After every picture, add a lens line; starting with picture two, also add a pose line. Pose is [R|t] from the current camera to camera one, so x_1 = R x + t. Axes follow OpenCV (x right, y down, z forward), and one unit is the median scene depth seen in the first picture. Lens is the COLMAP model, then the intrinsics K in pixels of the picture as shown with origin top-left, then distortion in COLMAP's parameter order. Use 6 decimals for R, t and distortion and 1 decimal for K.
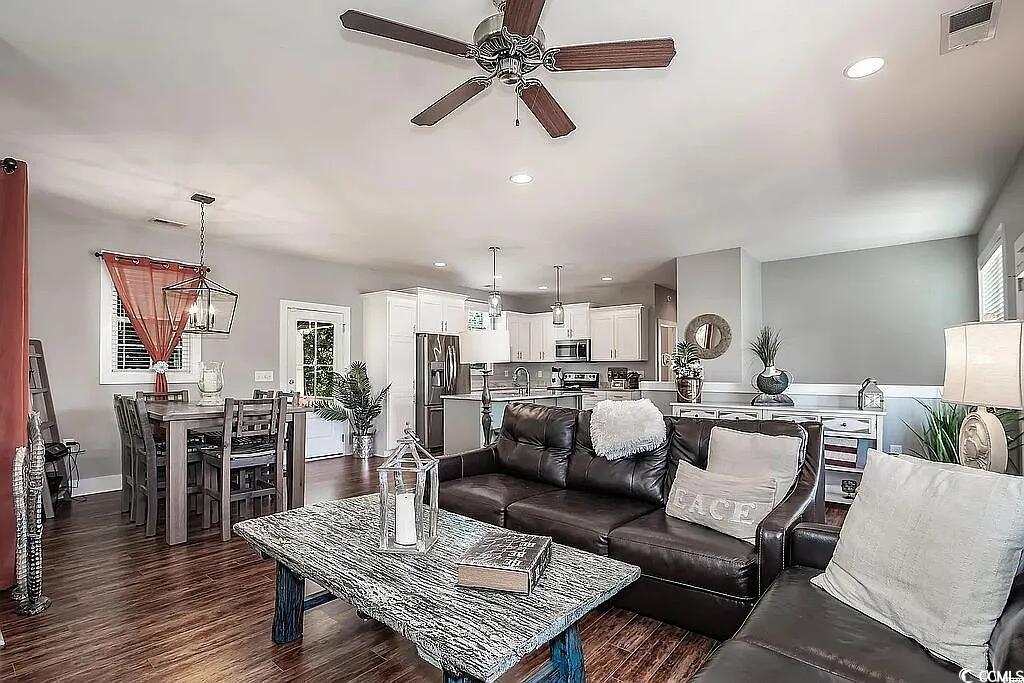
lens RADIAL K [[481.9, 0, 514.0], [0, 481.9, 361.5], [0, 0, 1]] dist [-0.018020, 0.001424]
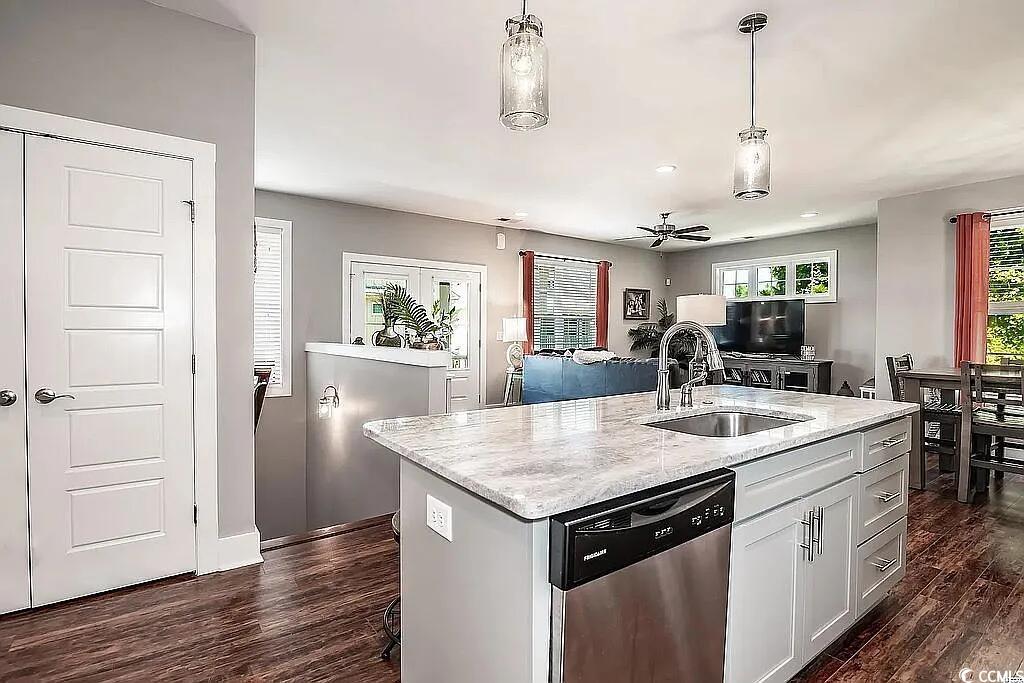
lens RADIAL K [[481.9, 0, 492.1], [0, 481.9, 336.2], [0, 0, 1]] dist [-0.018020, 0.001424]
pose [[-0.959157, -0.005013, 0.282829, 0.048304], [-0.007273, 0.999949, -0.006940, 0.021955], [-0.282780, -0.008713, -0.959145, 1.223616]]
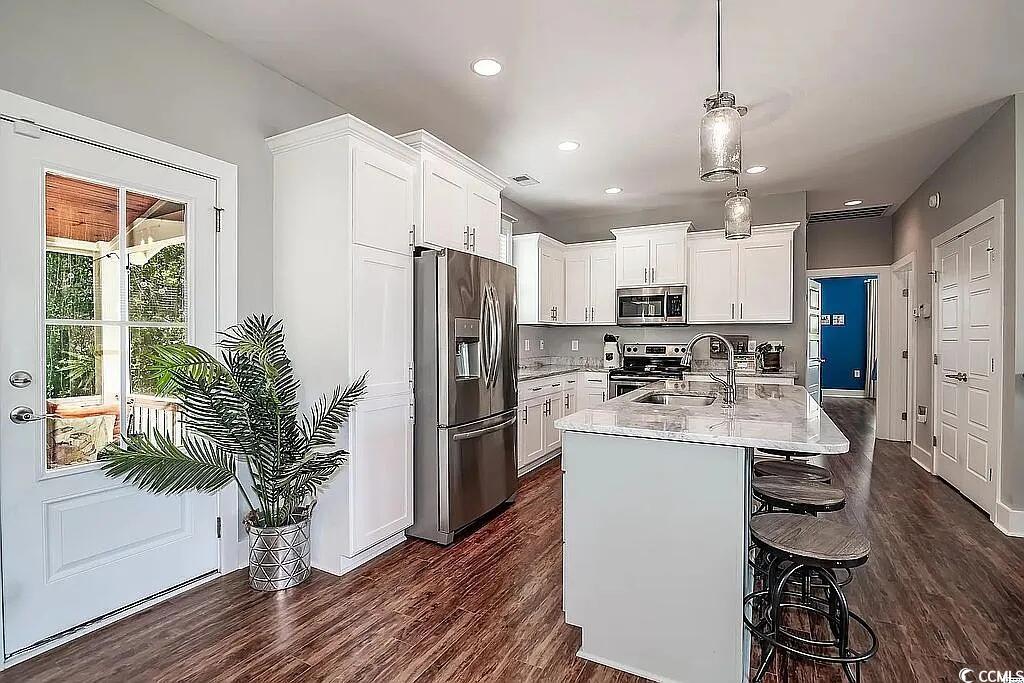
lens RADIAL K [[481.9, 0, 502.4], [0, 481.9, 342.0], [0, 0, 1]] dist [-0.018020, 0.001424]
pose [[0.984042, 0.001990, 0.177925, -0.207918], [-0.006439, 0.999681, 0.024434, 0.010664], [-0.177819, -0.025190, 0.983741, 0.606057]]
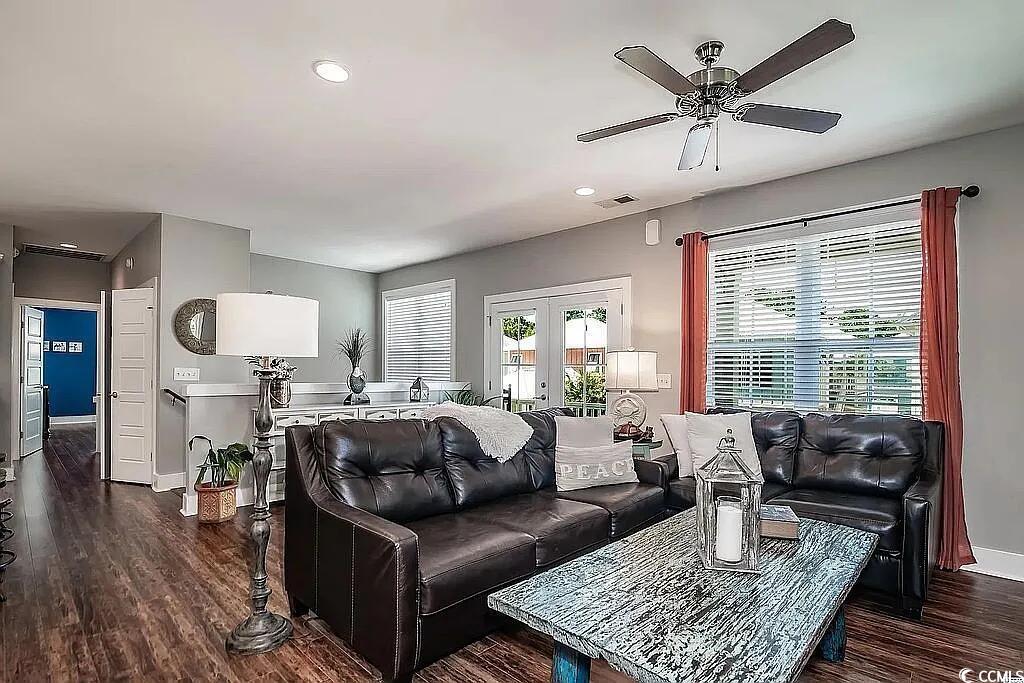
lens RADIAL K [[481.9, 0, 525.2], [0, 481.9, 366.6], [0, 0, 1]] dist [-0.018020, 0.001424]
pose [[0.052342, 0.011549, 0.998562, -0.333785], [-0.028014, 0.999557, -0.010092, 0.006697], [-0.998236, -0.027446, 0.052642, 0.384752]]
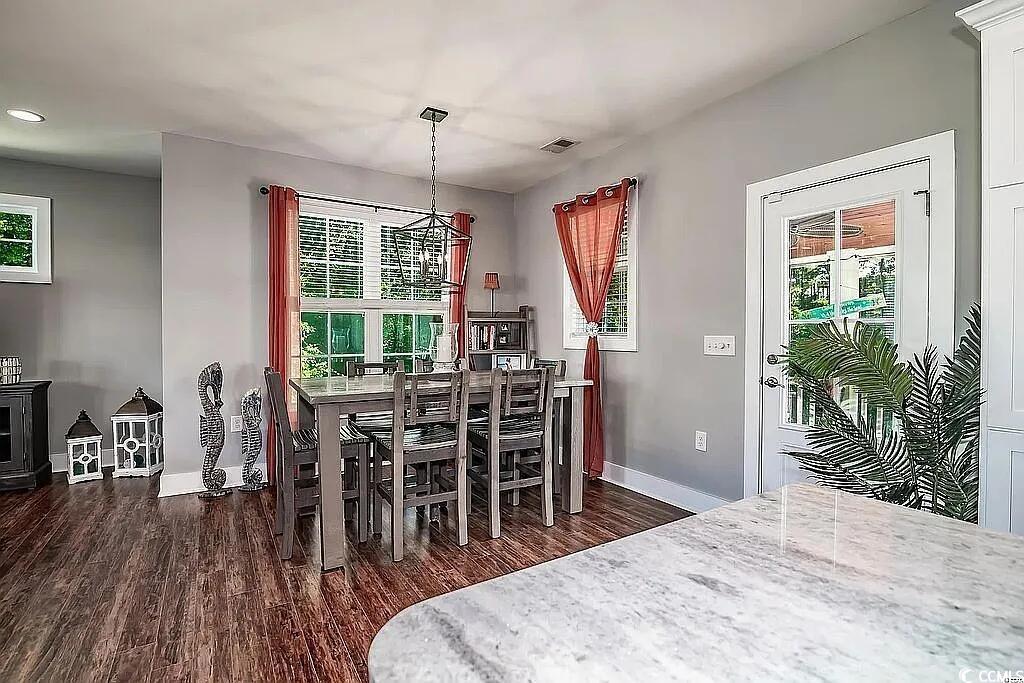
lens RADIAL K [[481.9, 0, 512.1], [0, 481.9, 340.7], [0, 0, 1]] dist [-0.018020, 0.001424]
pose [[-0.313561, 0.013360, -0.949474, 0.036889], [0.015988, 0.999834, 0.008788, 0.015408], [0.949433, -0.012424, -0.313723, 0.816447]]
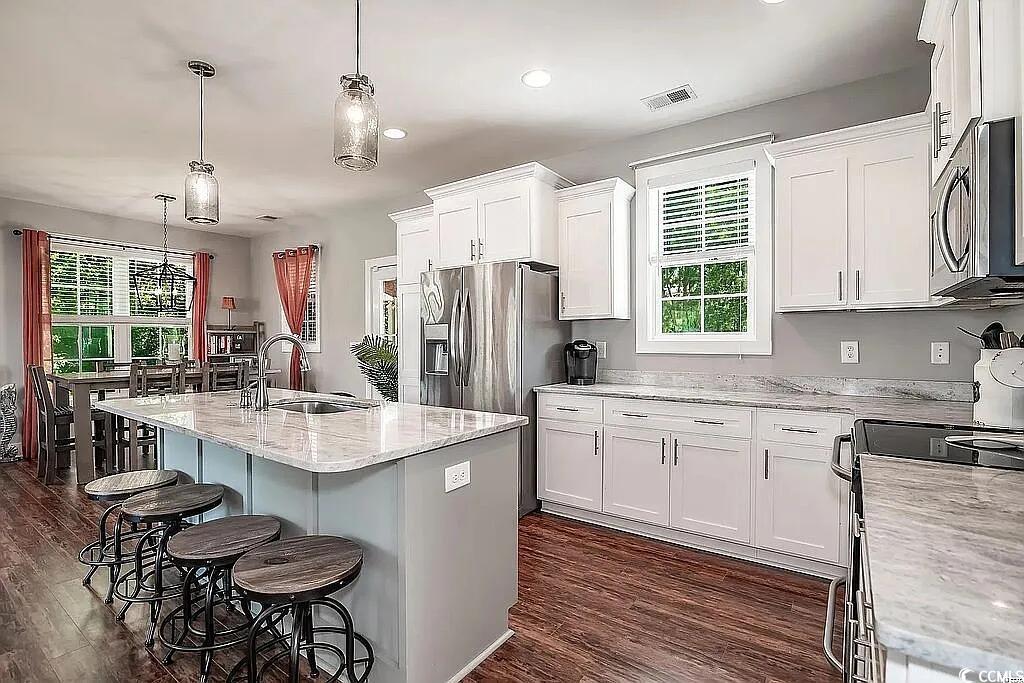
lens RADIAL K [[481.9, 0, 516.0], [0, 481.9, 343.9], [0, 0, 1]] dist [-0.018020, 0.001424]
pose [[0.065273, 0.006730, -0.997845, 0.359503], [0.022332, 0.999717, 0.008204, 0.019994], [0.997618, -0.022819, 0.065104, 1.071206]]
